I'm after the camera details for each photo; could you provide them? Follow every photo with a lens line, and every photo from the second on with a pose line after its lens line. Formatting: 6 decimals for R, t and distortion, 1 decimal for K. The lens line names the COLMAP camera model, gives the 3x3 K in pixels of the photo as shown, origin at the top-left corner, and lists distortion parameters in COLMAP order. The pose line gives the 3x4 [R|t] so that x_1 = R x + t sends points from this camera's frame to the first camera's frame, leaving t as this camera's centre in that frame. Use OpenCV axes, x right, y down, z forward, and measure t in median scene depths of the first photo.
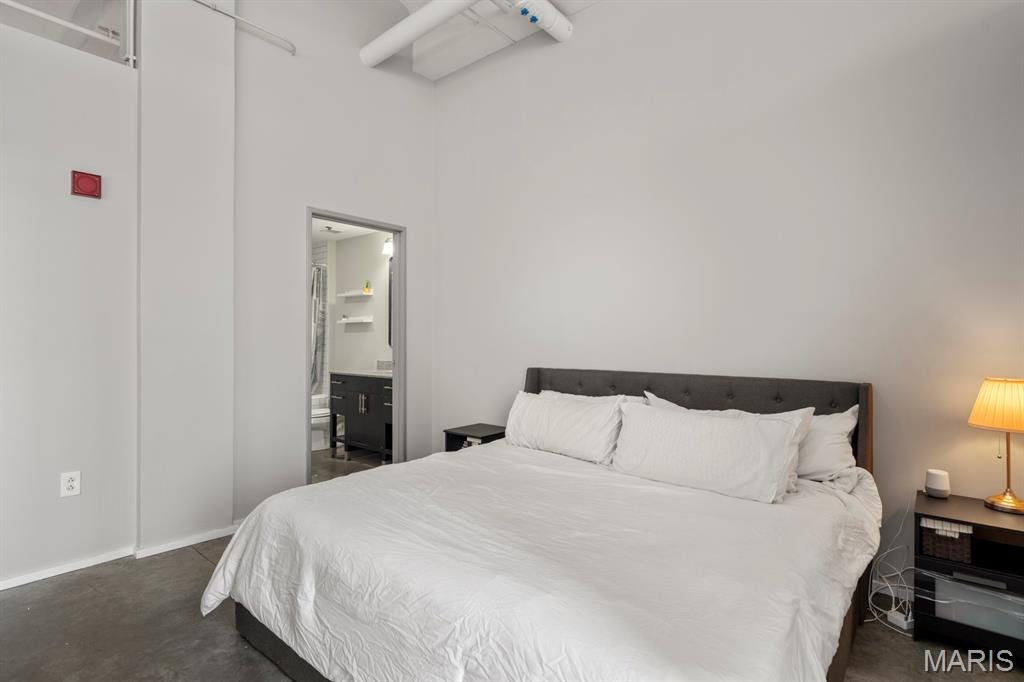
lens RADIAL K [[508.6, 0, 509.0], [0, 508.6, 329.0], [0, 0, 1]] dist [0.001692, -0.000149]
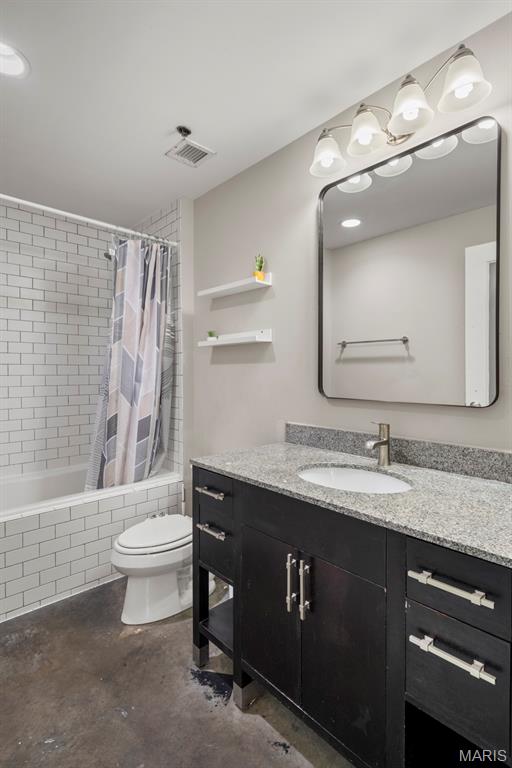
lens RADIAL K [[375.1, 0, 256.0], [0, 375.1, 384.0], [0, 0, 1]] dist [-0.003273, -0.002038]
pose [[0.991697, 0.007207, -0.128392, -0.225569], [-0.001184, 0.998898, 0.046923, 0.009282], [0.128589, -0.046382, 0.990613, 0.612175]]
